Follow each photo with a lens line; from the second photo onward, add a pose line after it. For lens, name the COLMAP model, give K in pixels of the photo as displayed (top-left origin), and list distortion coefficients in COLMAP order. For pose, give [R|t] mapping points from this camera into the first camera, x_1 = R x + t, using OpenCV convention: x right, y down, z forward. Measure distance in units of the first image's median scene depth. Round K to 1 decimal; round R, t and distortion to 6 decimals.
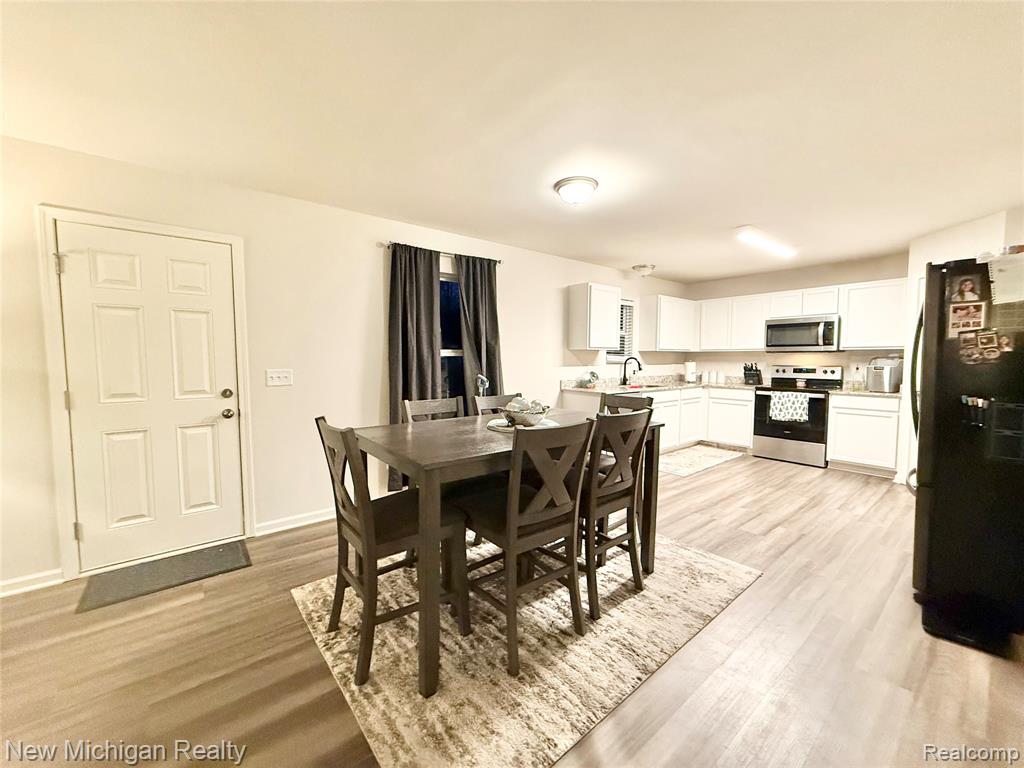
lens RADIAL K [[409.1, 0, 510.3], [0, 409.1, 385.6], [0, 0, 1]] dist [0.003309, 0.000057]
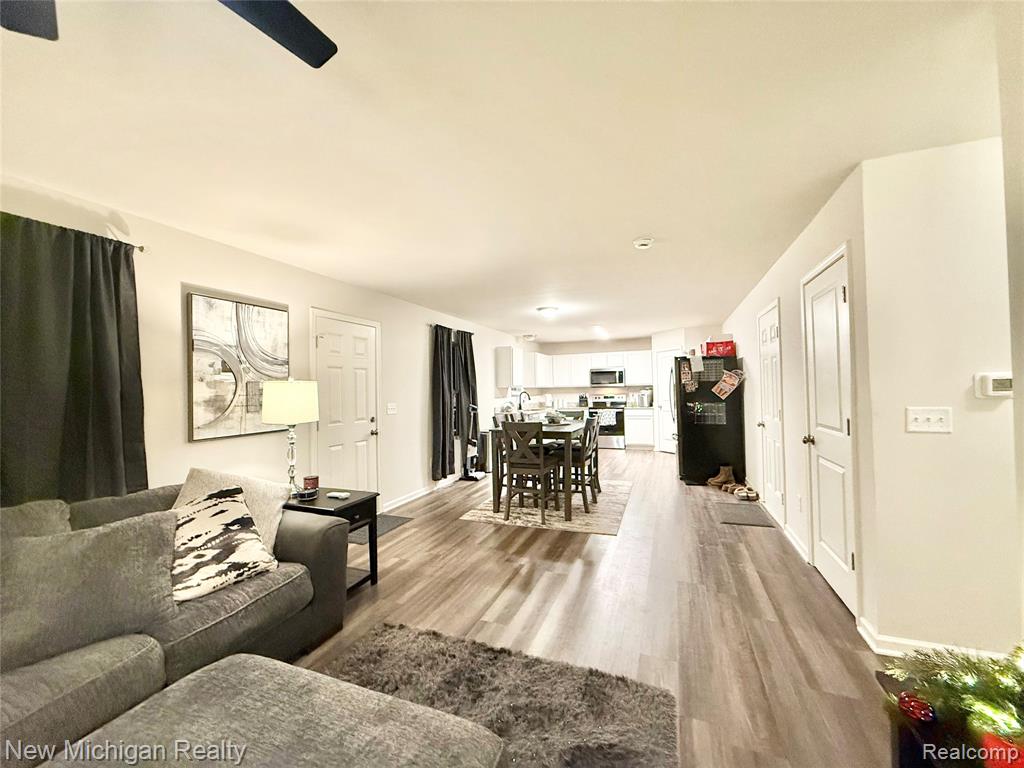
lens RADIAL K [[409.1, 0, 512.5], [0, 409.1, 383.7], [0, 0, 1]] dist [0.003309, 0.000057]
pose [[0.868079, -0.009658, 0.496333, -0.597971], [0.053487, 0.995810, -0.074171, 0.016442], [-0.493537, 0.090934, 0.864958, -0.385039]]
